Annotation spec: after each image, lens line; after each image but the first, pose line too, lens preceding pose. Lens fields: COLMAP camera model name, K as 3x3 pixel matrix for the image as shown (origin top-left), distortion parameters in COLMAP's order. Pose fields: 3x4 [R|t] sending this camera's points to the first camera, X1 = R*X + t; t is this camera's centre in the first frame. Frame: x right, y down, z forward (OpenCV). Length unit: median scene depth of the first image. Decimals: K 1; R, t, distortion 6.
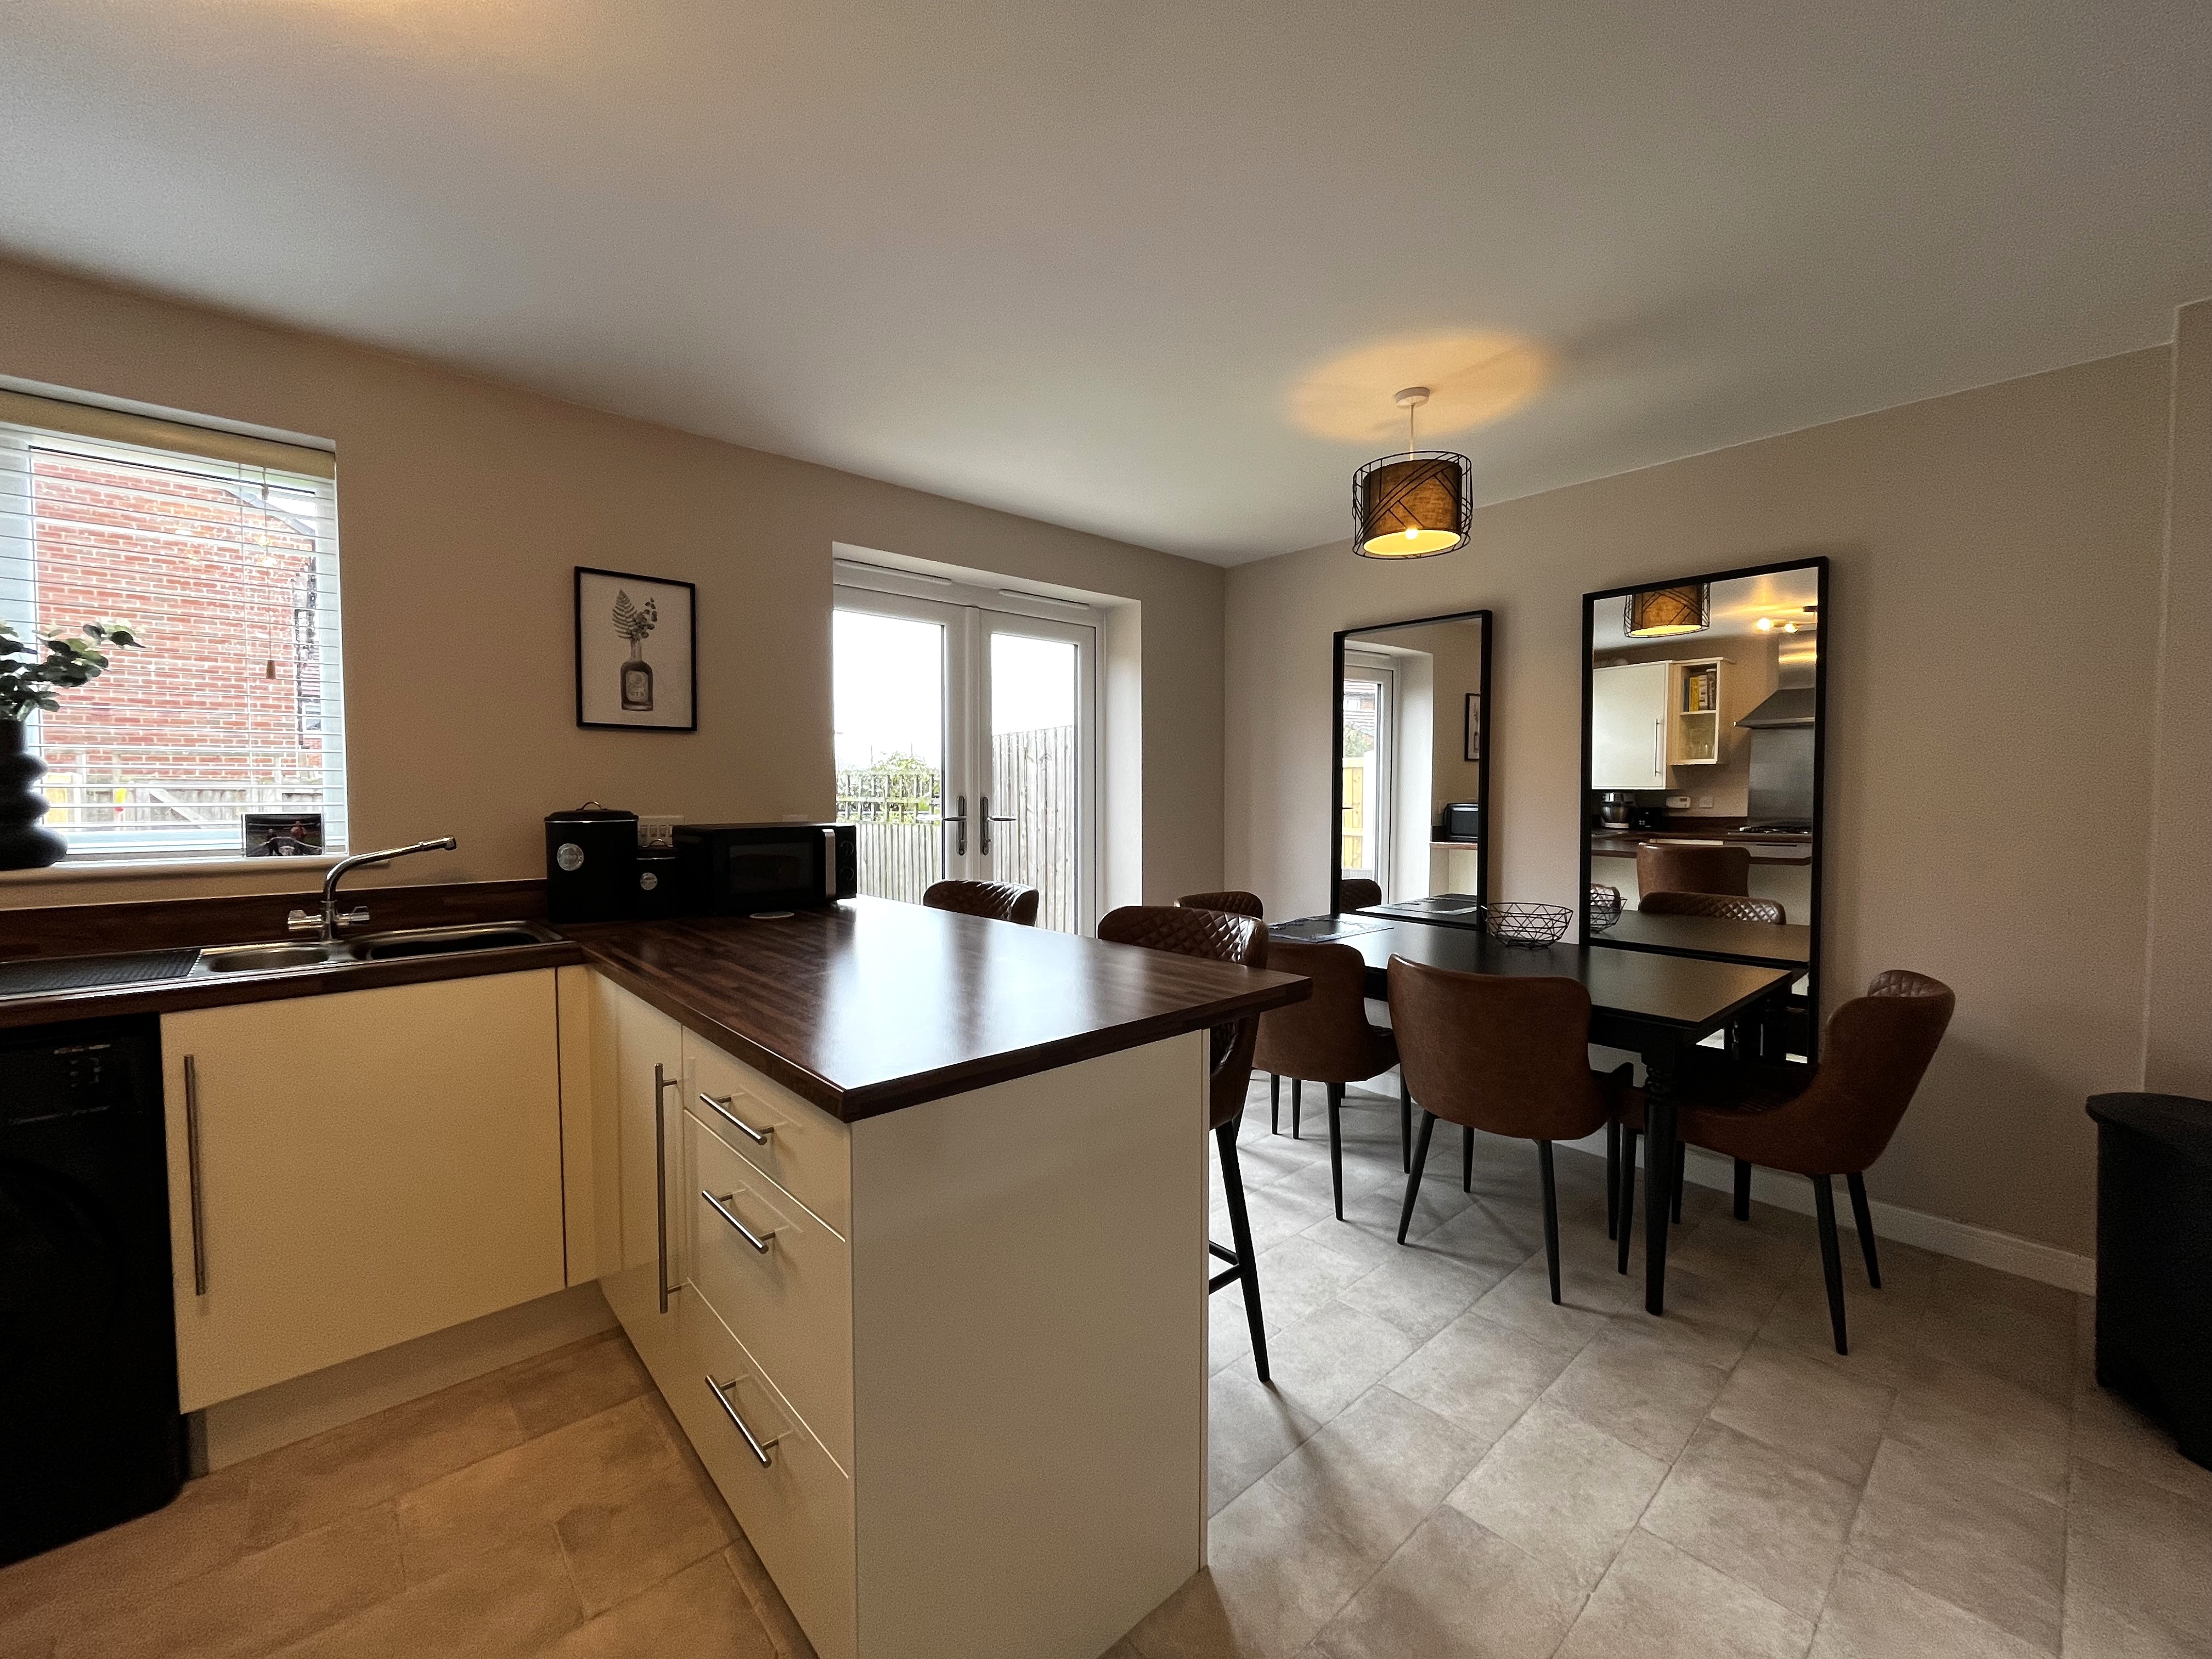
lens RADIAL K [[909.4, 0, 1081.1], [0, 909.4, 828.4], [0, 0, 1]] dist [0.026510, 0.000187]
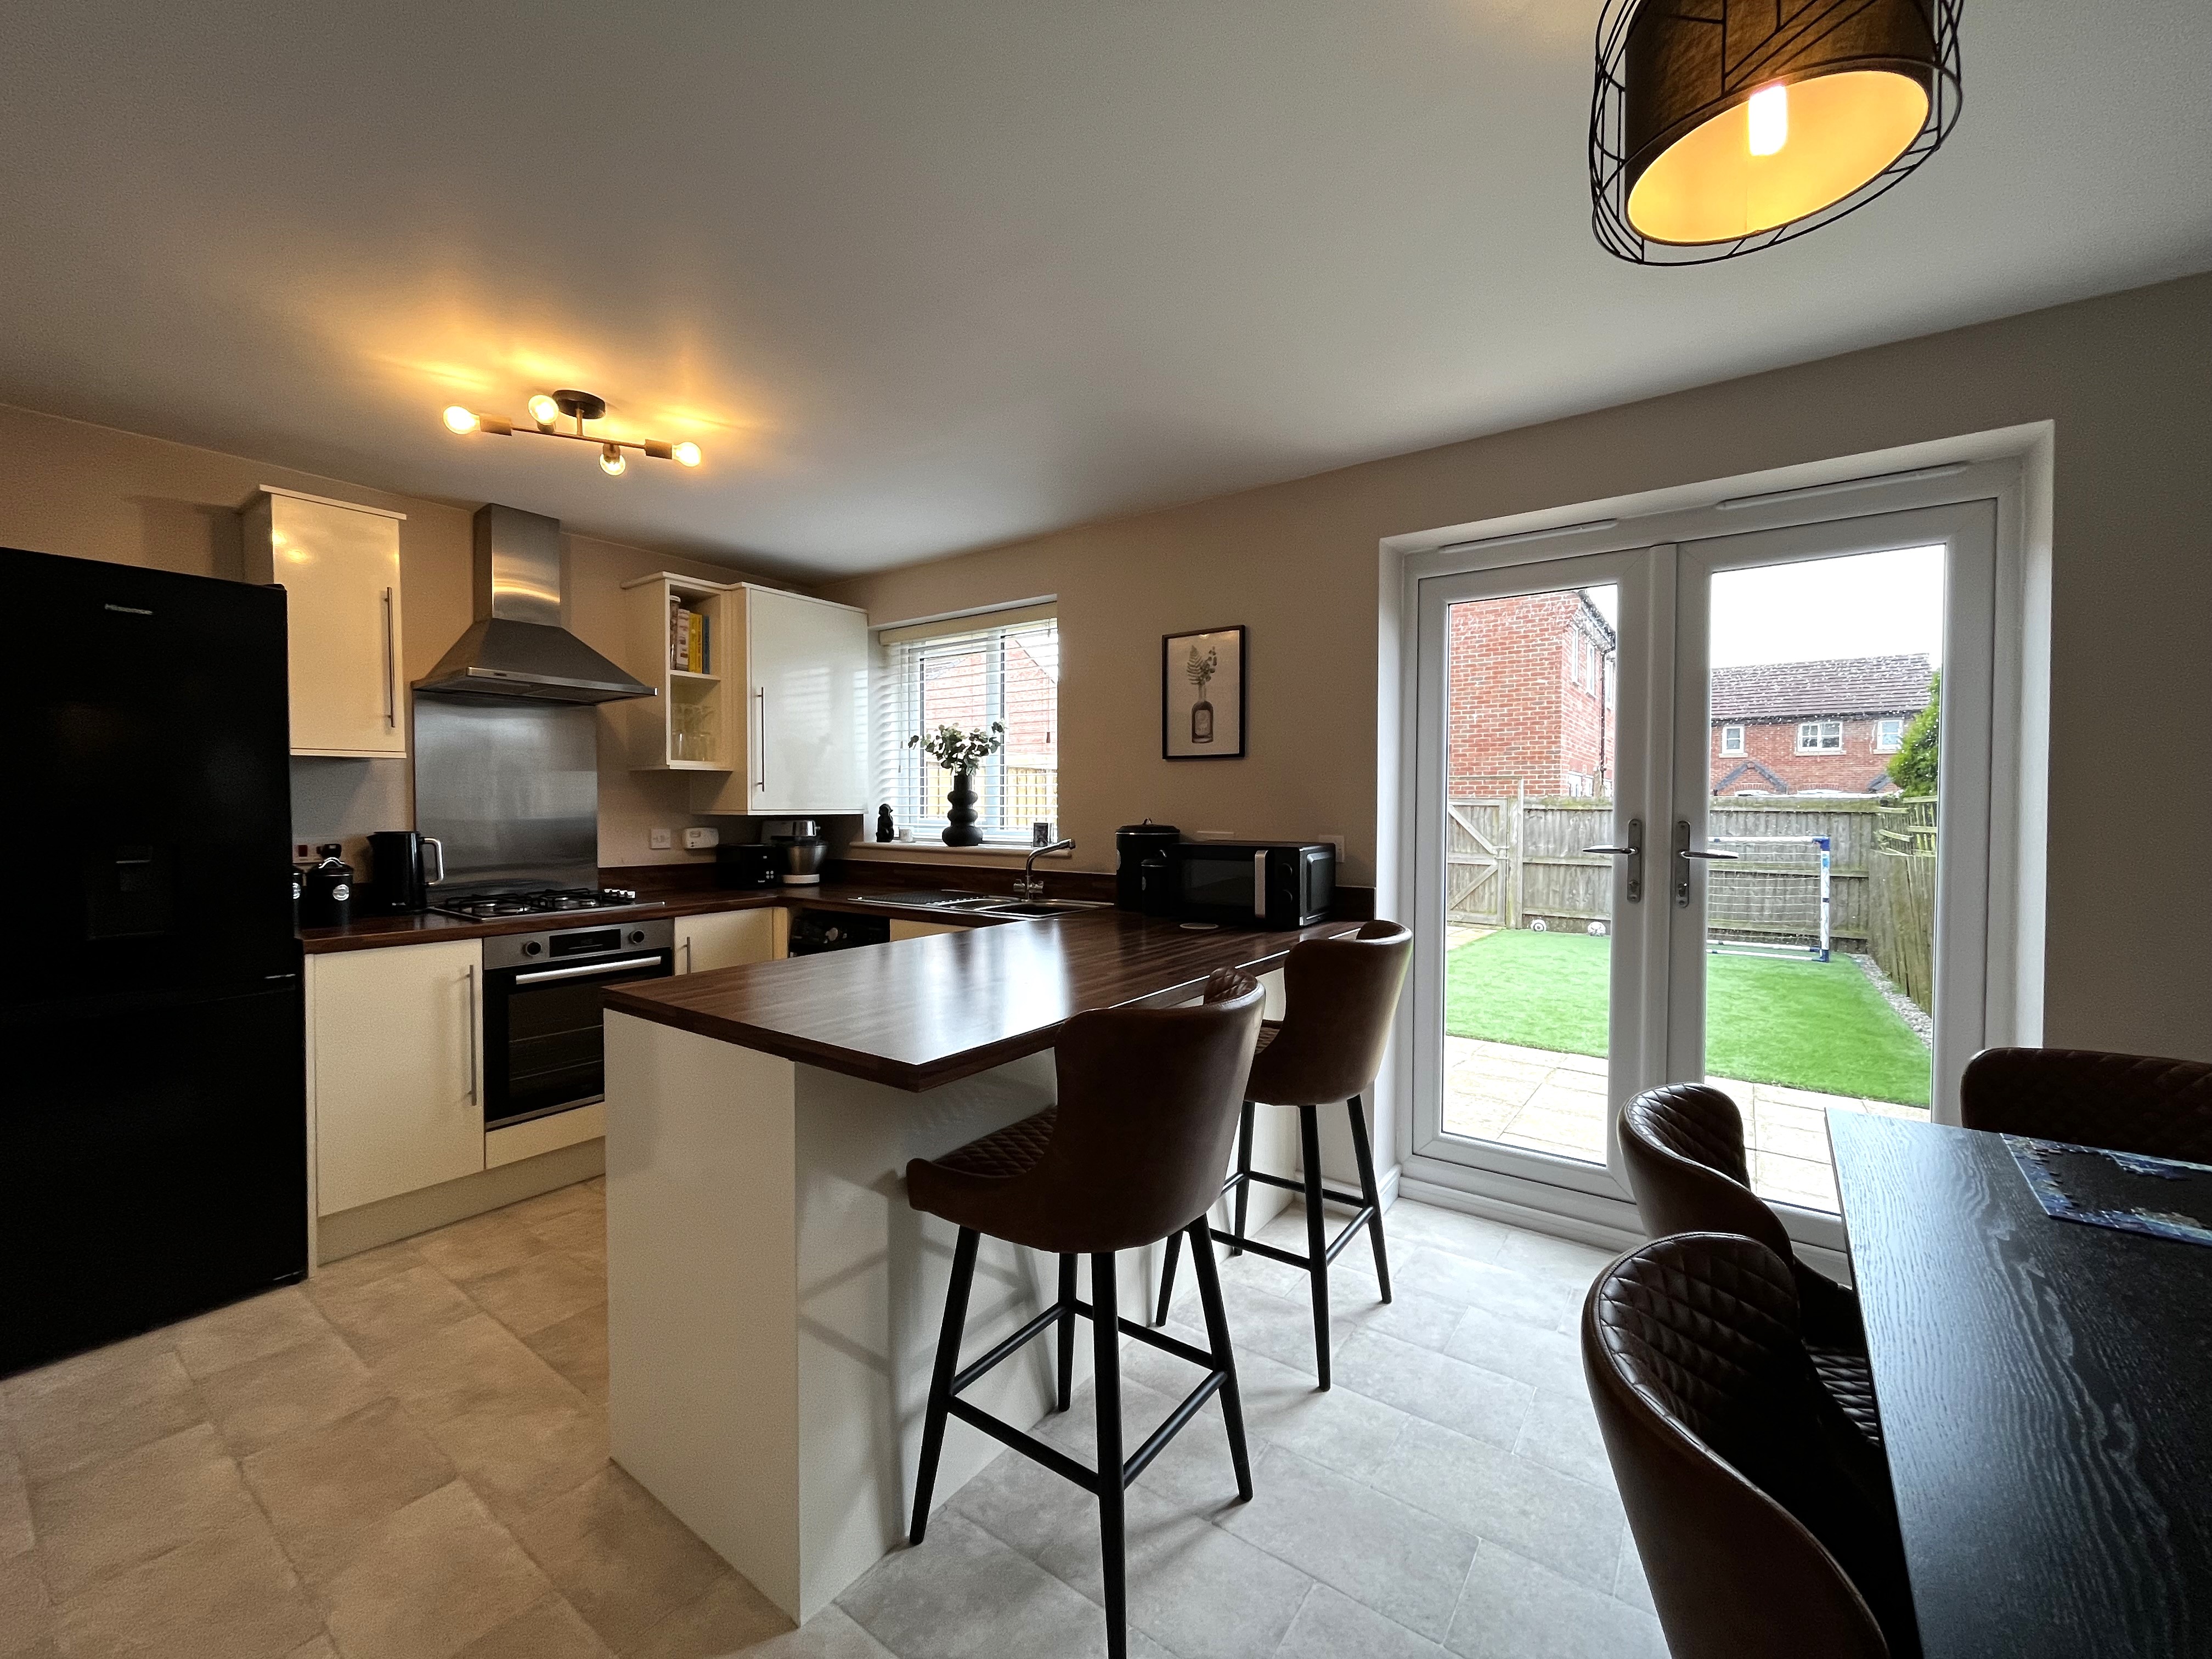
lens RADIAL K [[909.4, 0, 1081.1], [0, 909.4, 828.4], [0, 0, 1]] dist [0.026510, 0.000187]
pose [[0.226460, 0.027482, -0.973633, 0.650047], [-0.041006, 0.998985, 0.018660, -0.032880], [0.973157, 0.035699, 0.227357, 0.586191]]
